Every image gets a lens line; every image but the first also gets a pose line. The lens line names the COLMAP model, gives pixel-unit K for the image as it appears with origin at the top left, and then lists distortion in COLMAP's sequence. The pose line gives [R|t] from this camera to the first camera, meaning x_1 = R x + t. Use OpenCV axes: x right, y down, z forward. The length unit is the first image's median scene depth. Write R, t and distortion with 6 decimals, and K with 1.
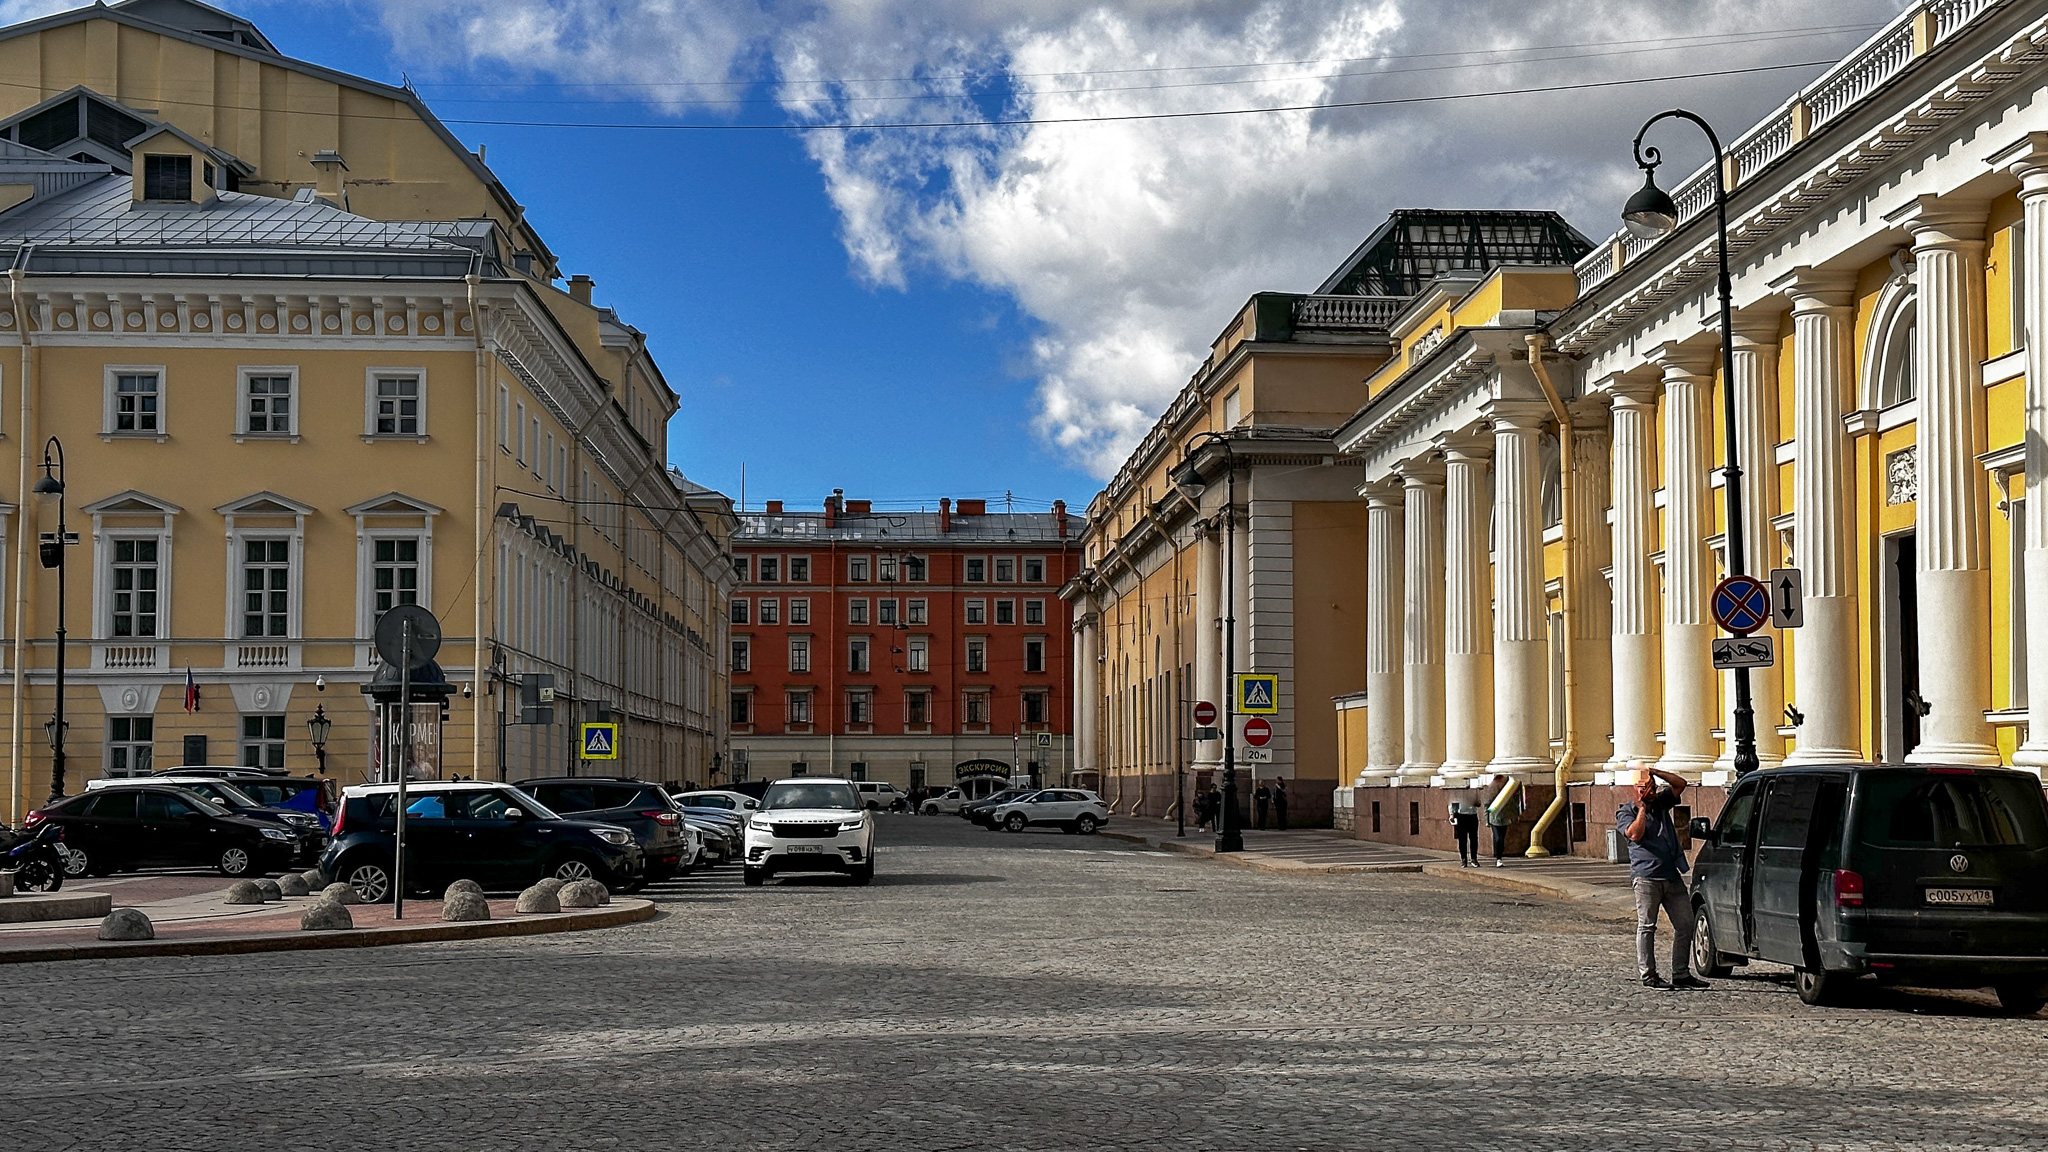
lens RADIAL K [[2953.4, 0, 986.2], [0, 2953.4, 611.2], [0, 0, 1]] dist [0.179255, 0.000000]
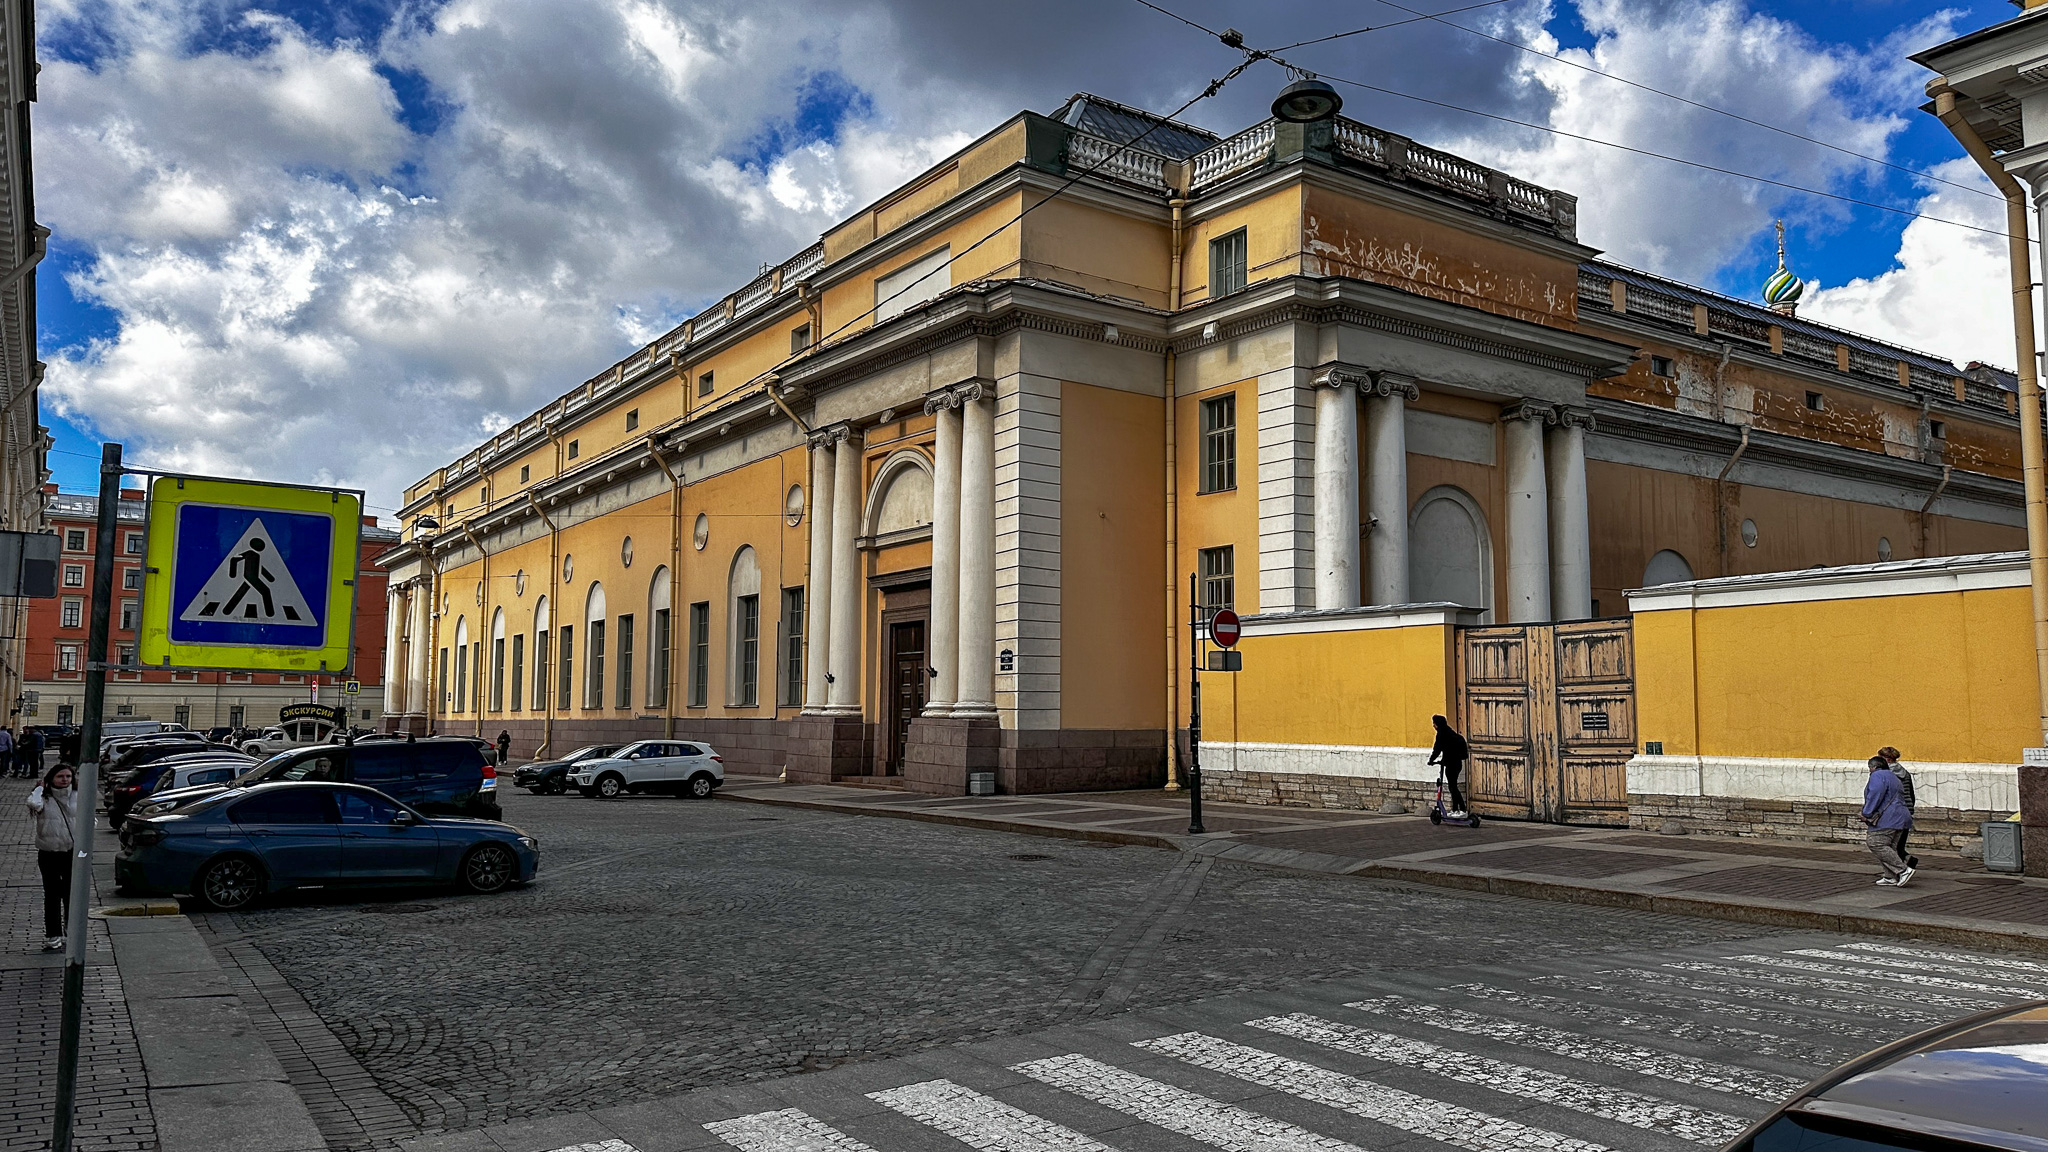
lens RADIAL K [[1399.3, 0, 1030.7], [0, 1399.3, 581.2], [0, 0, 1]] dist [0.000819, -0.003810]
pose [[0.833821, 0.056447, 0.549142, -0.099518], [-0.034111, 0.998126, -0.050805, 0.033792], [-0.550980, 0.023631, 0.834184, 0.640540]]
